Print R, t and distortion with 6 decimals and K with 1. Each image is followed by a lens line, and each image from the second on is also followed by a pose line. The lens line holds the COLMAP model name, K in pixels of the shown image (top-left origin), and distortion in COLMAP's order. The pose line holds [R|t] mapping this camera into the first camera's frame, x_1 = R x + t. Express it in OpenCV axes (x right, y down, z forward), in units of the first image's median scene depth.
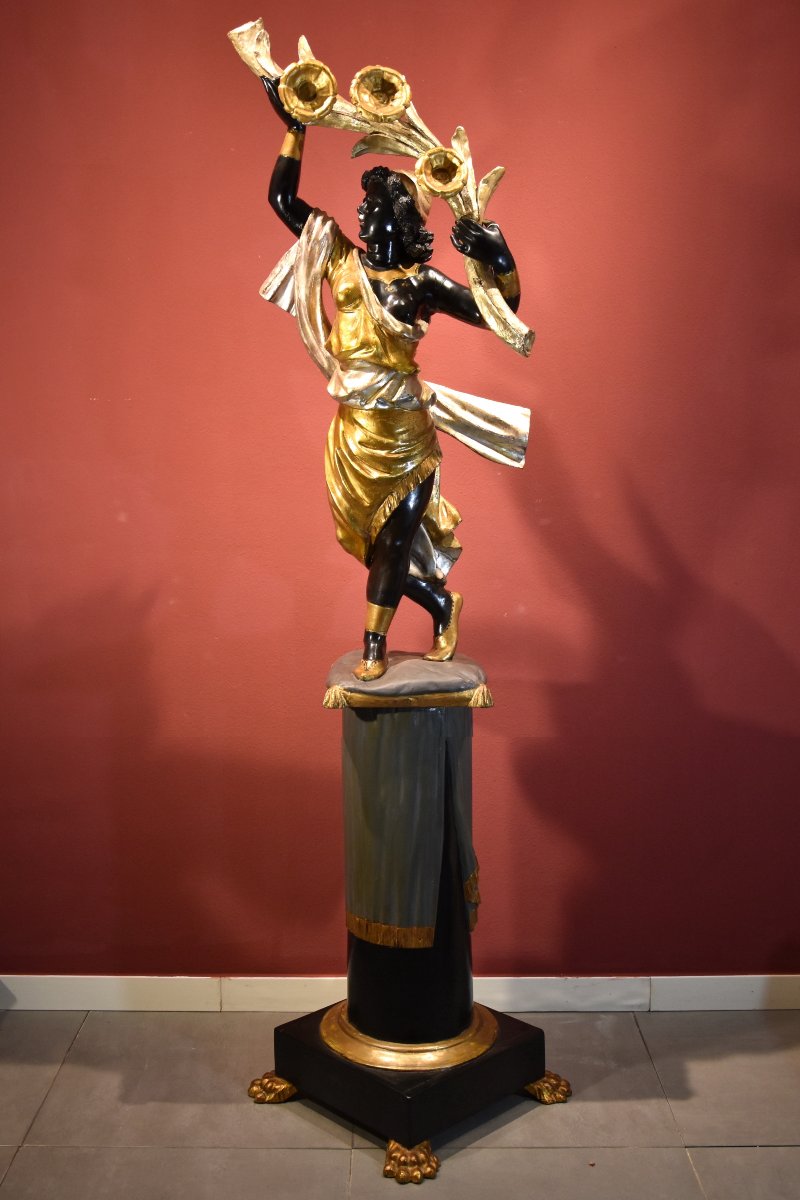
lens RADIAL K [[1375.7, 0, 400.0], [0, 1375.7, 600.0], [0, 0, 1]] dist [-0.069009, 0.052855]
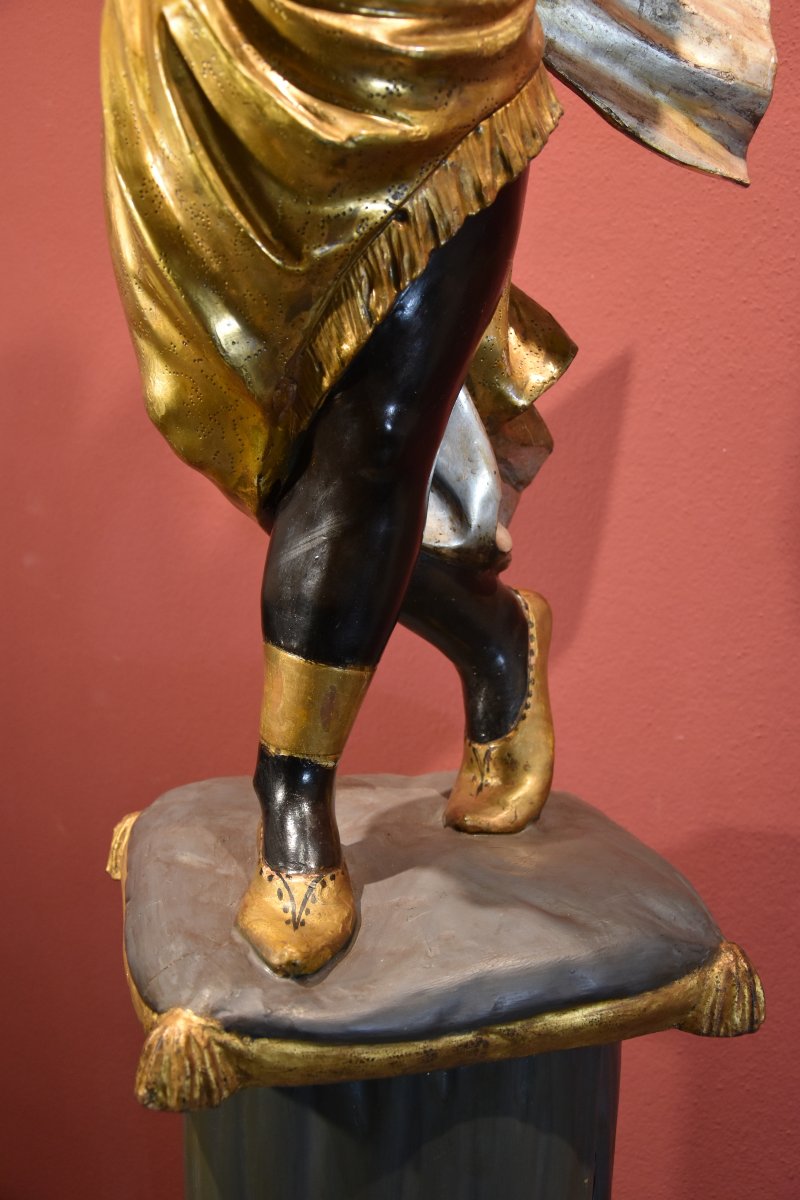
lens RADIAL K [[1387.5, 0, 400.0], [0, 1387.5, 600.0], [0, 0, 1]] dist [-0.060605, 0.074143]
pose [[0.968466, -0.033323, 0.246906, -0.066305], [0.019570, 0.998128, 0.057947, -0.023182], [-0.248375, -0.051288, 0.967305, 0.737933]]
